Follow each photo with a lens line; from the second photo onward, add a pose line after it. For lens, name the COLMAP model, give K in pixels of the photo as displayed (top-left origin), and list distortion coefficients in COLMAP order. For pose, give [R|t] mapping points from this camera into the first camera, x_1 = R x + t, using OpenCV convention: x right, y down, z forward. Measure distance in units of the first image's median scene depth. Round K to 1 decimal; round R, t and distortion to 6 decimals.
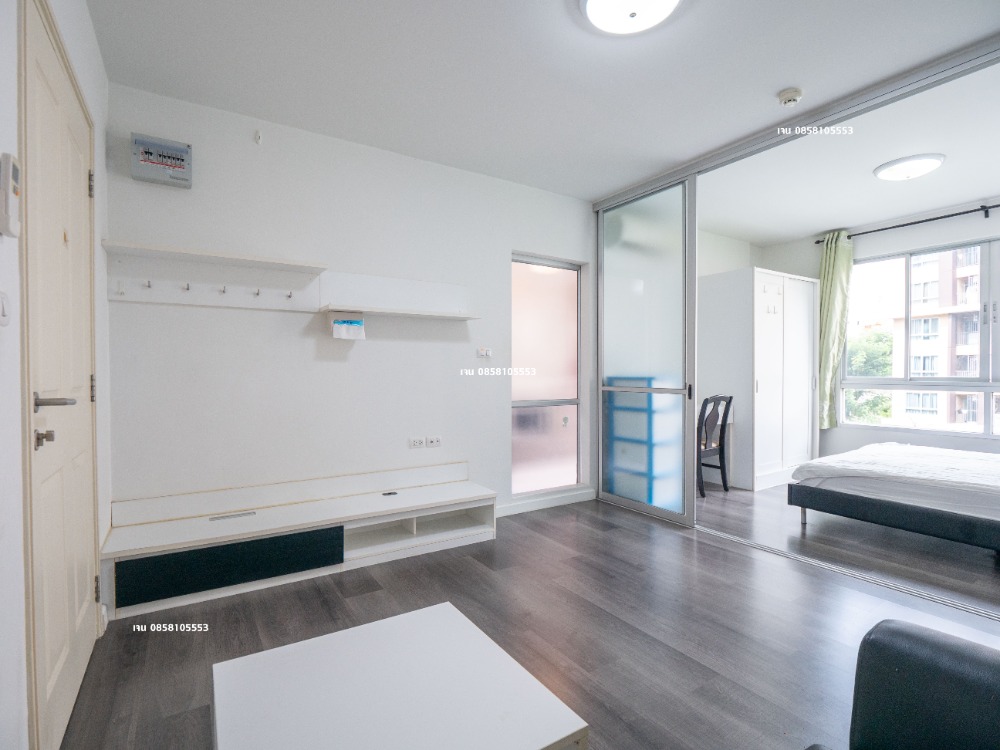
lens RADIAL K [[489.1, 0, 495.7], [0, 489.1, 378.5], [0, 0, 1]] dist [-0.012468, -0.001165]
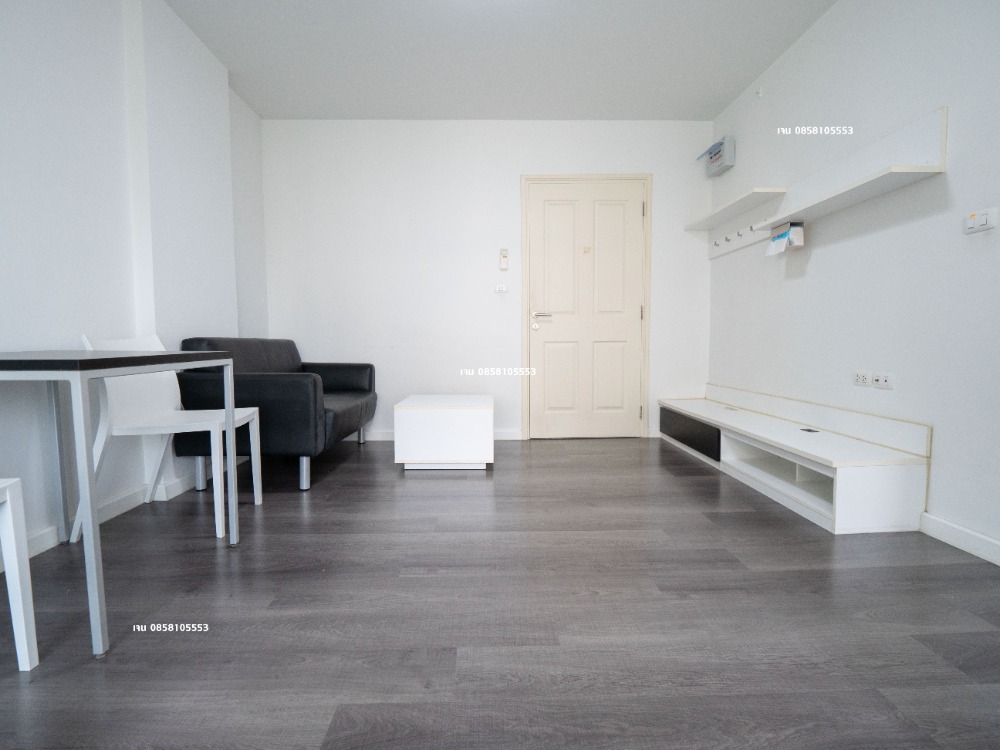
lens RADIAL K [[489.7, 0, 500.7], [0, 489.7, 377.6], [0, 0, 1]] dist [-0.010750, -0.001108]
pose [[-0.514764, 0.068766, -0.854570, 0.709480], [-0.004055, 0.996572, 0.082635, 0.072458], [0.857323, 0.046003, -0.512720, 0.898432]]
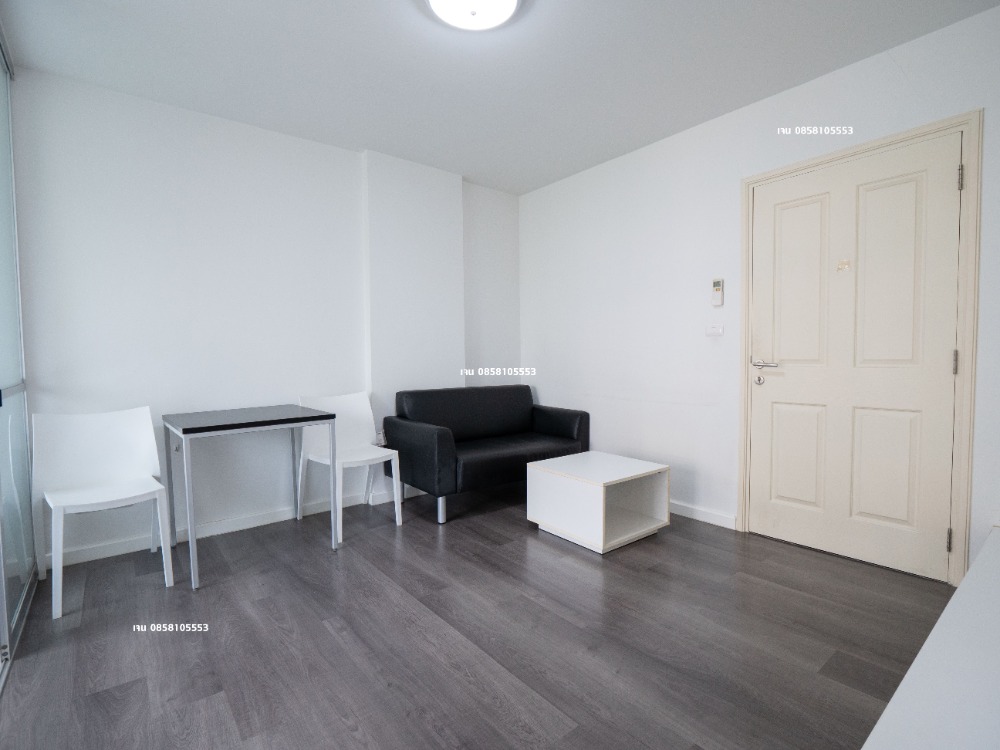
lens RADIAL K [[489.7, 0, 500.7], [0, 489.7, 377.6], [0, 0, 1]] dist [-0.010750, -0.001108]
pose [[-0.994199, 0.017358, -0.106151, 0.194033], [0.011488, 0.998383, 0.055670, -0.010493], [0.106945, 0.054127, -0.992790, 1.160393]]
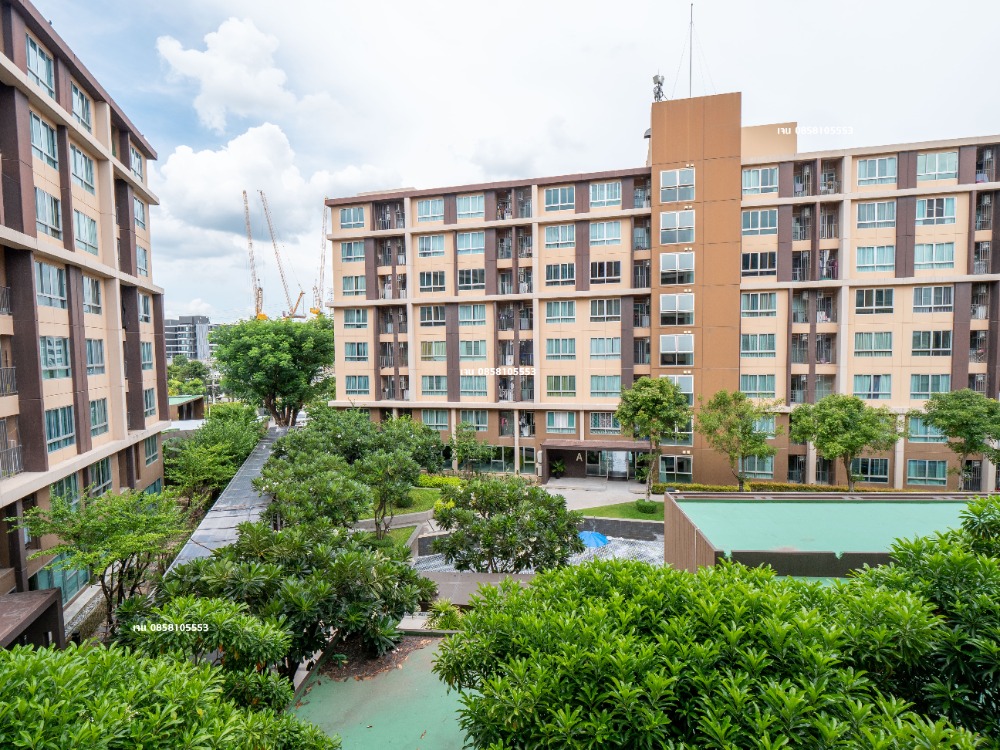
lens RADIAL K [[484.1, 0, 498.2], [0, 484.1, 379.9], [0, 0, 1]] dist [-0.014052, -0.001895]
pose [[0.543083, -0.057584, 0.837702, 1.286131], [0.024222, 0.998305, 0.052920, -0.125720], [-0.839330, -0.008450, 0.543557, 1.280363]]
